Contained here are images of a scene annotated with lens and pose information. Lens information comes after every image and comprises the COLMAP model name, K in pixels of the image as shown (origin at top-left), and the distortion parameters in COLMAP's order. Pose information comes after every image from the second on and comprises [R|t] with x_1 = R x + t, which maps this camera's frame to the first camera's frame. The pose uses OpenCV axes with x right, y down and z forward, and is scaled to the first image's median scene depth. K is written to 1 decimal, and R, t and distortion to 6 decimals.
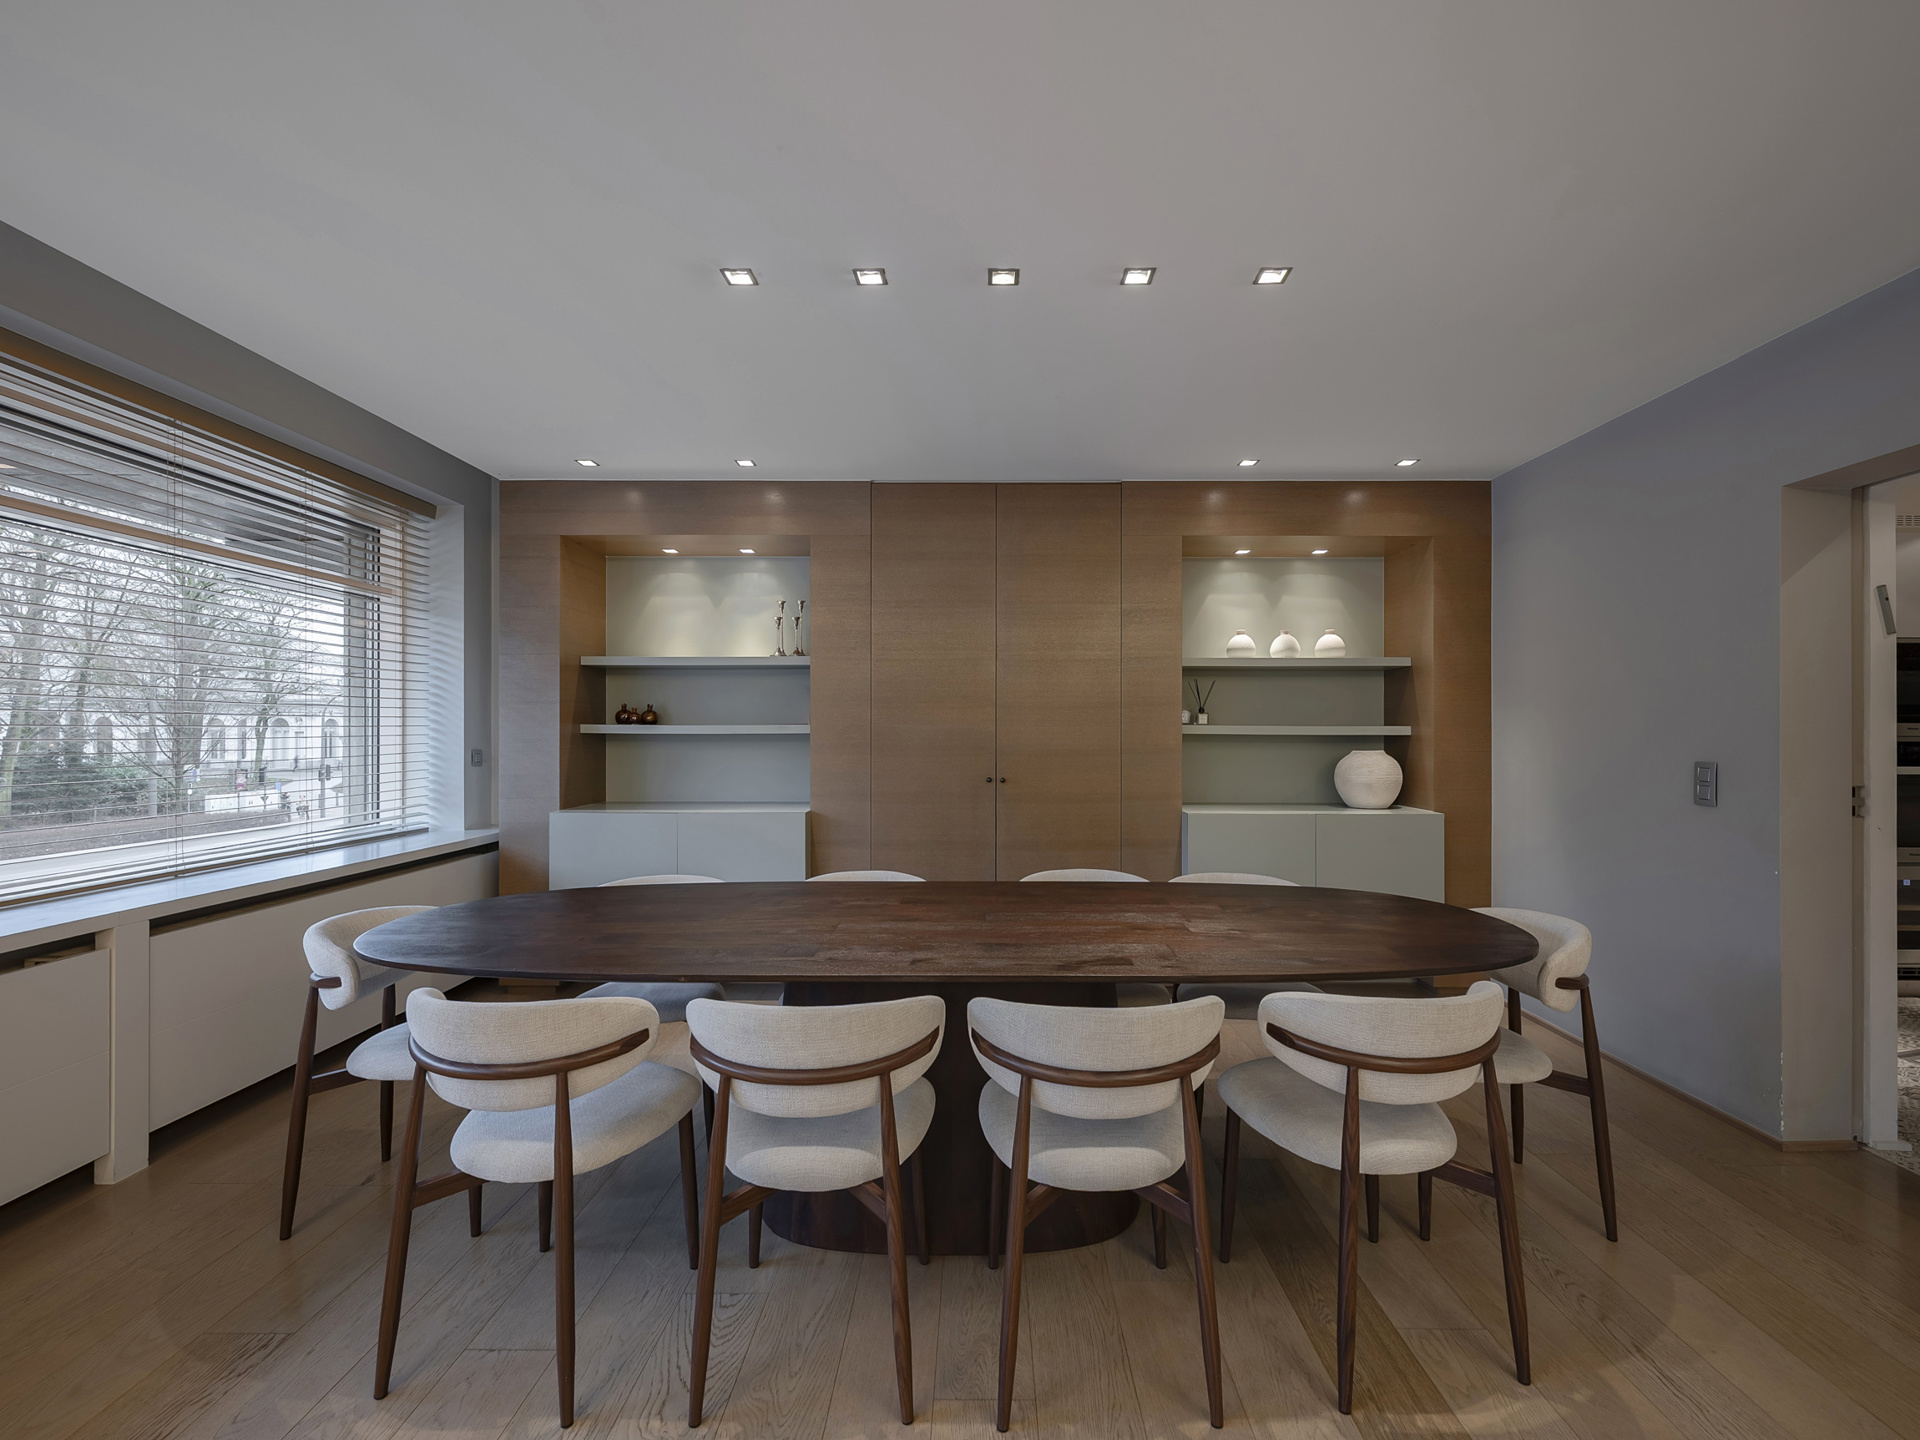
lens RADIAL K [[853.9, 0, 969.1], [0, 853.9, 699.1], [0, 0, 1]] dist [0.003297, -0.000195]
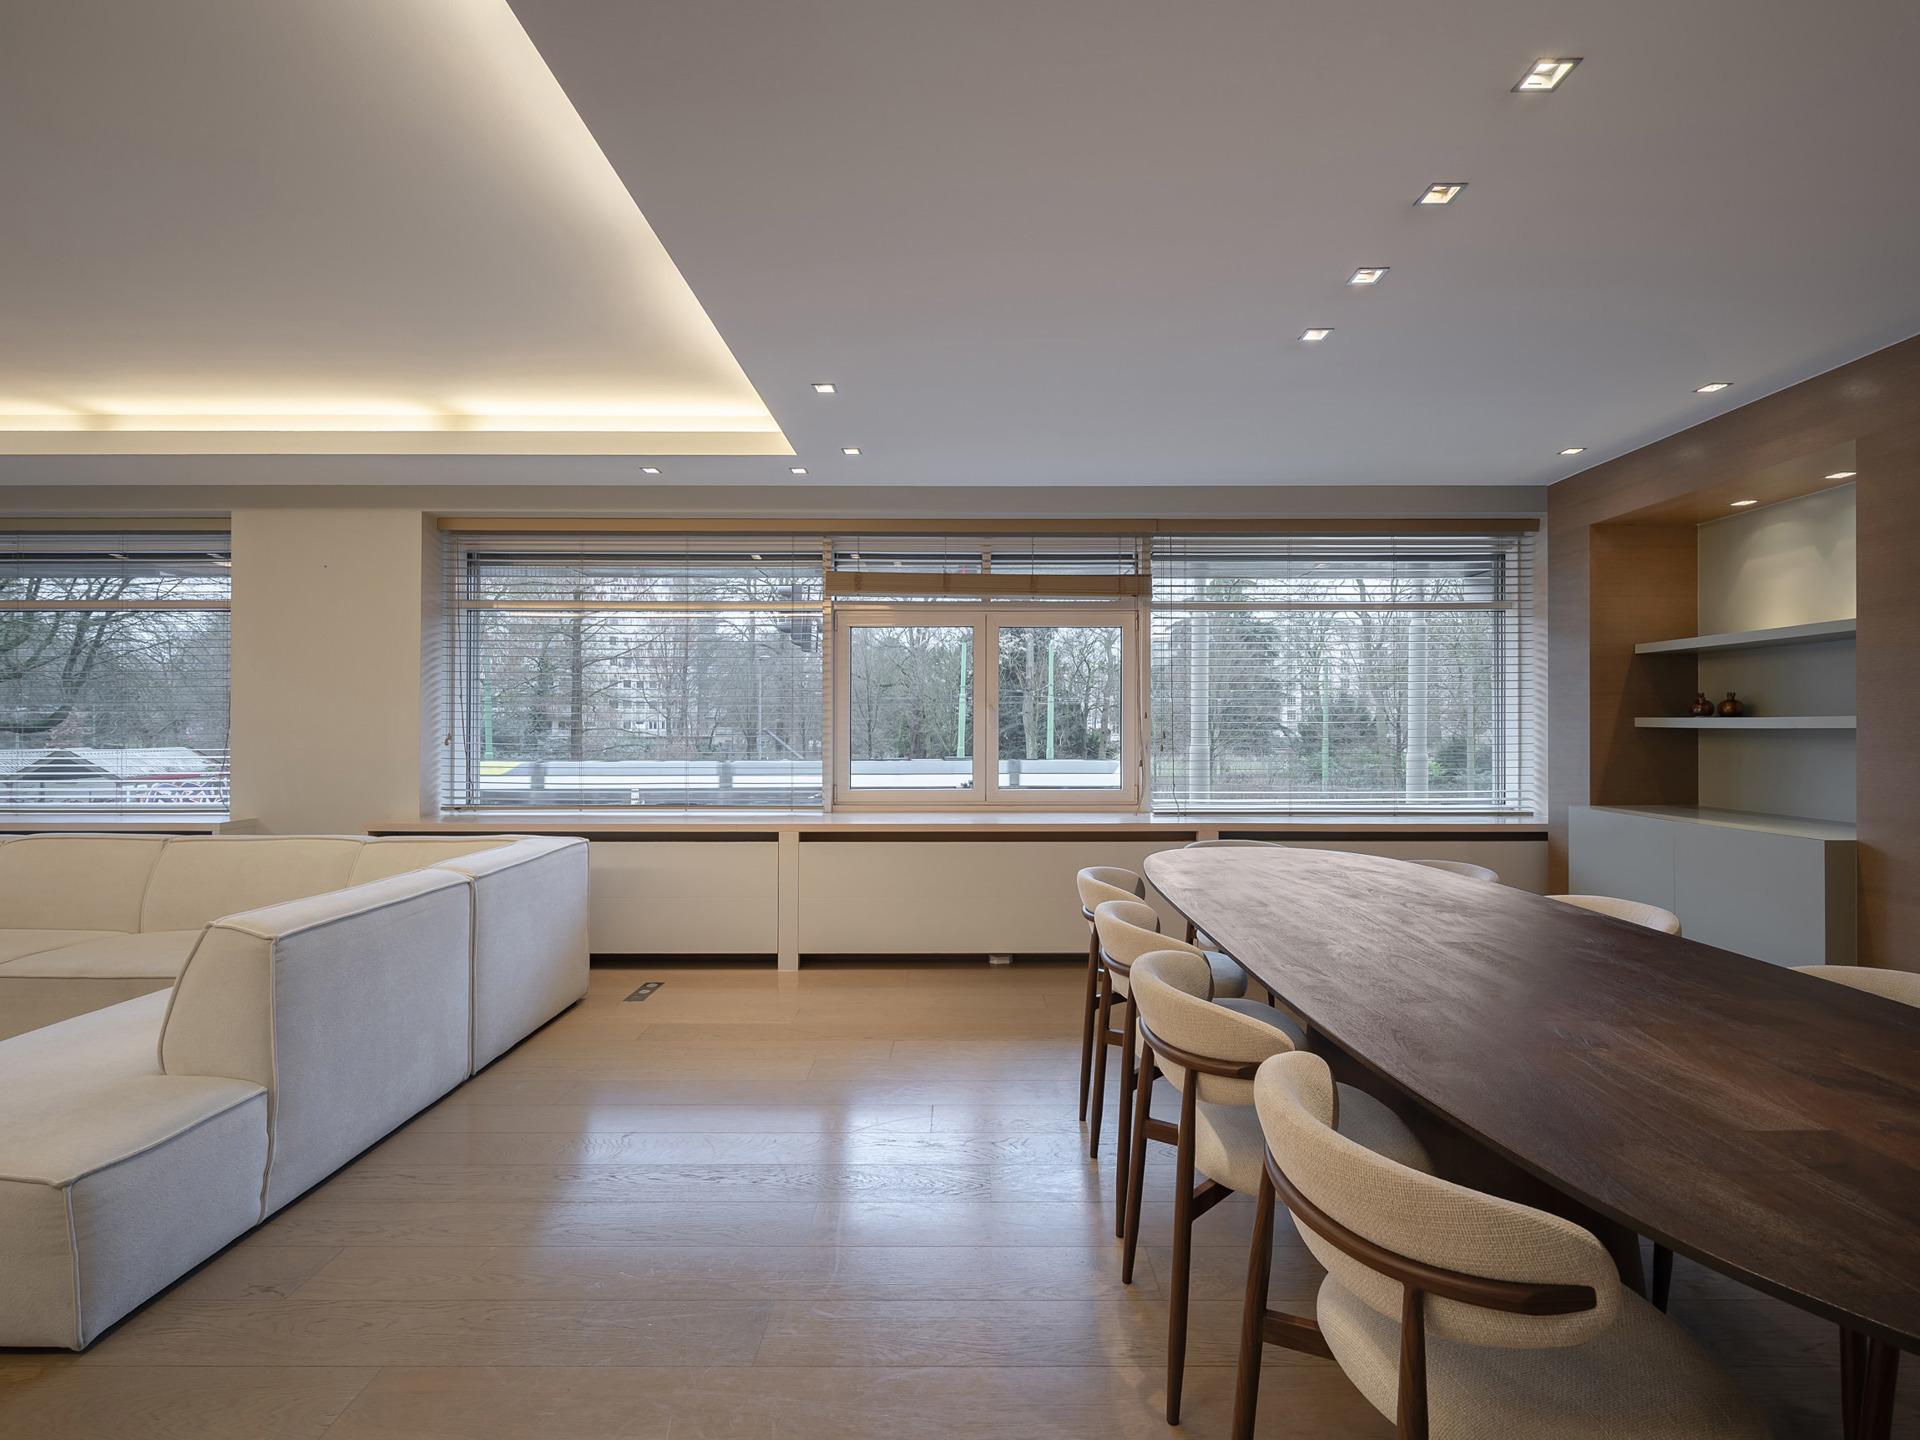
lens RADIAL K [[853.9, 0, 975.4], [0, 853.9, 714.7], [0, 0, 1]] dist [0.003297, -0.000195]
pose [[-0.014102, -0.012244, -0.999826, 0.487386], [0.039848, 0.999124, -0.012798, 0.009262], [0.999106, -0.040022, -0.013602, 0.284262]]
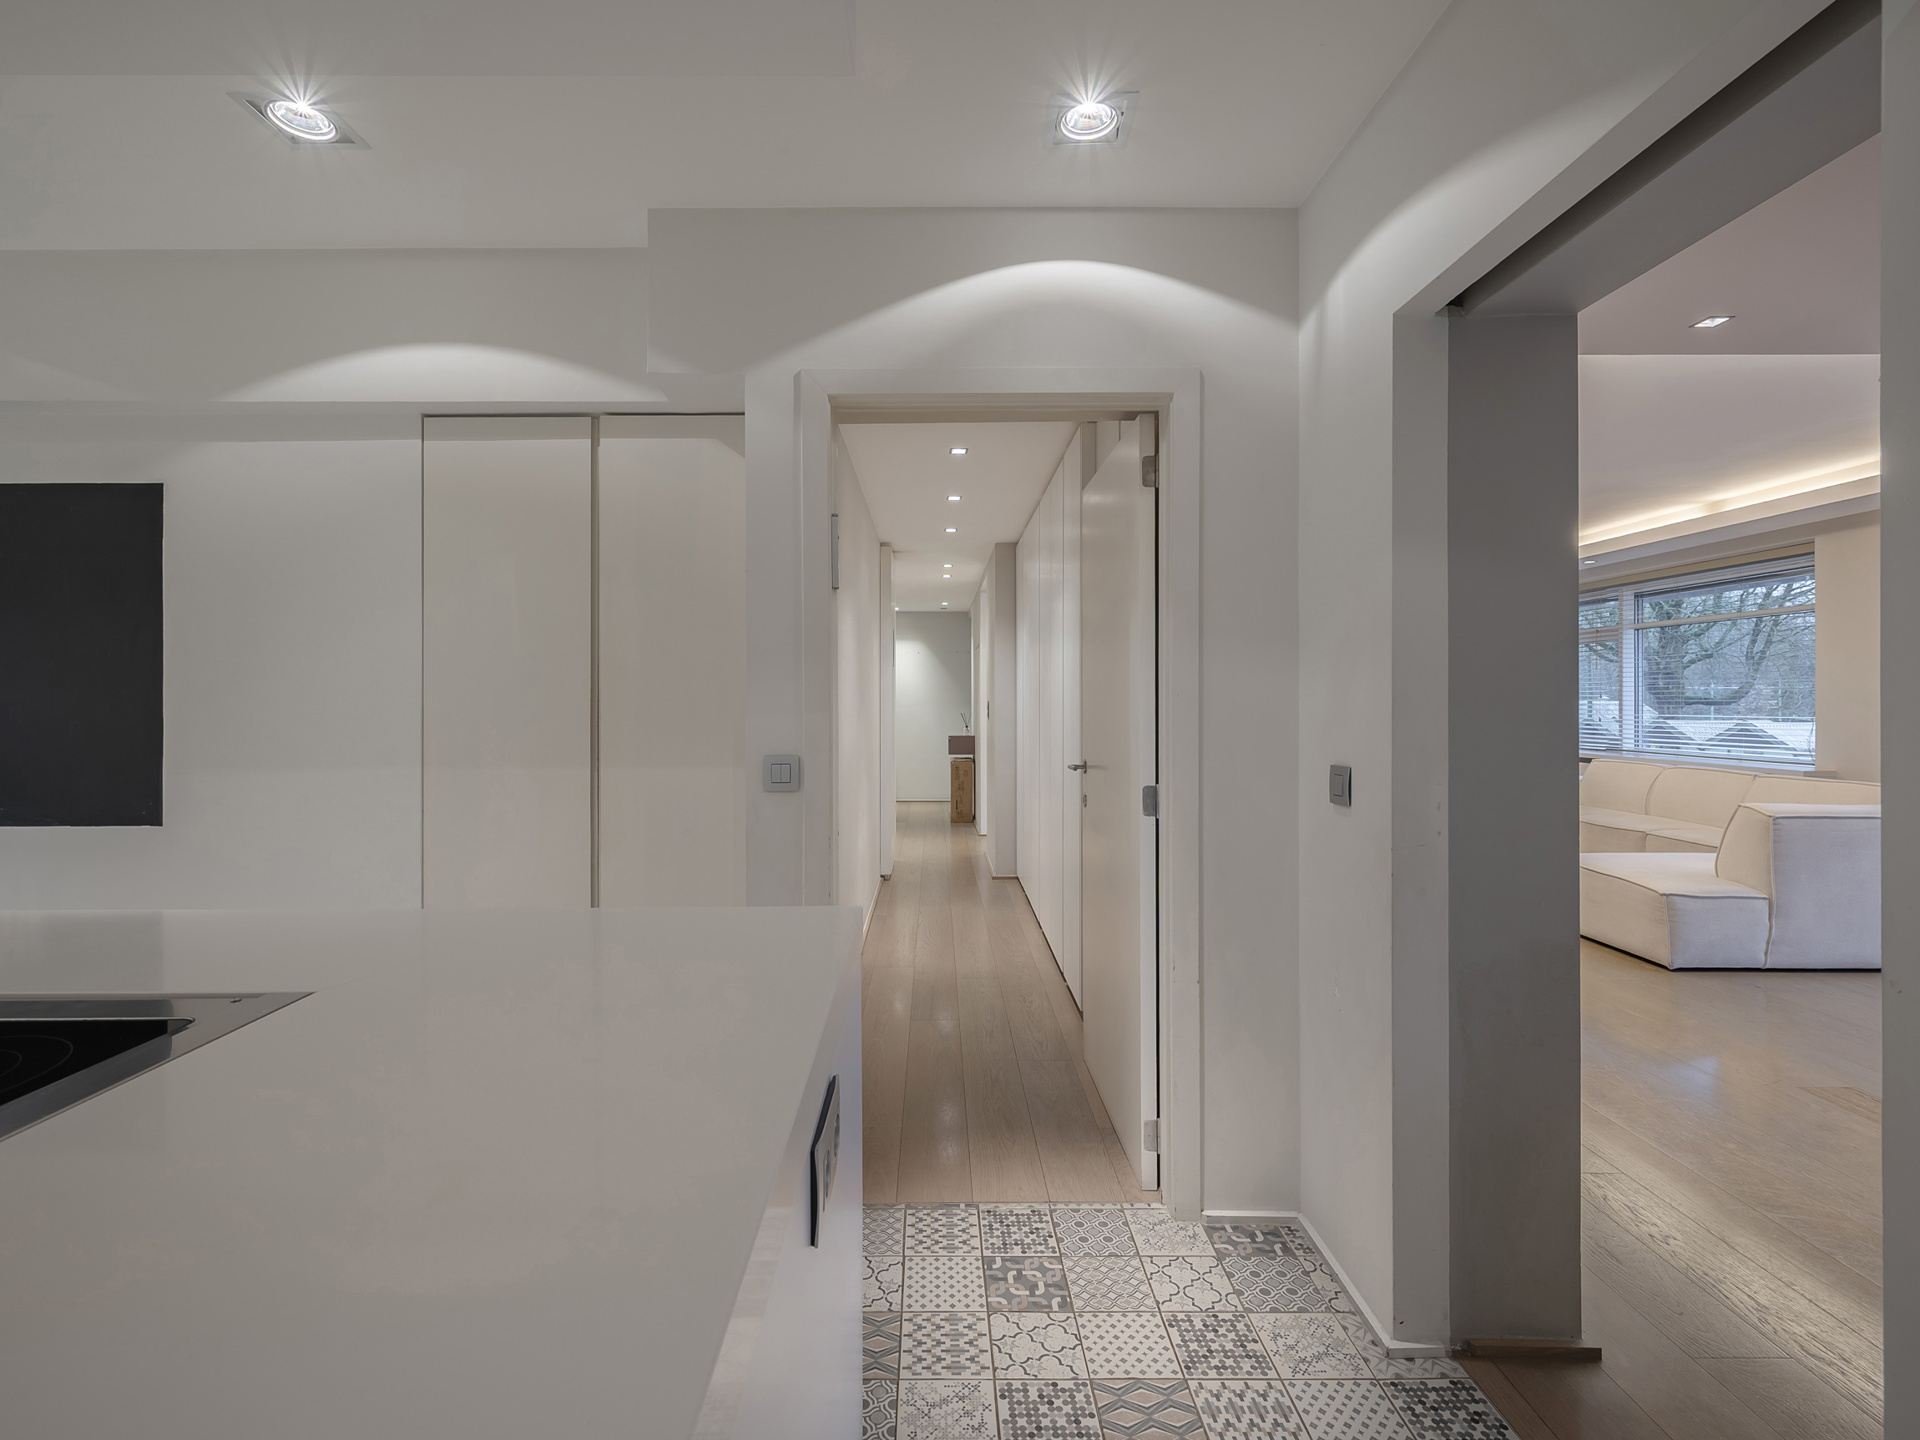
lens RADIAL K [[853.9, 0, 931.1], [0, 853.9, 699.6], [0, 0, 1]] dist [0.003297, -0.000195]
pose [[-0.999668, 0.000766, 0.025740, 0.942128], [-0.000261, 0.999204, -0.039885, 0.033842], [-0.025750, -0.039879, -0.998873, 0.912451]]
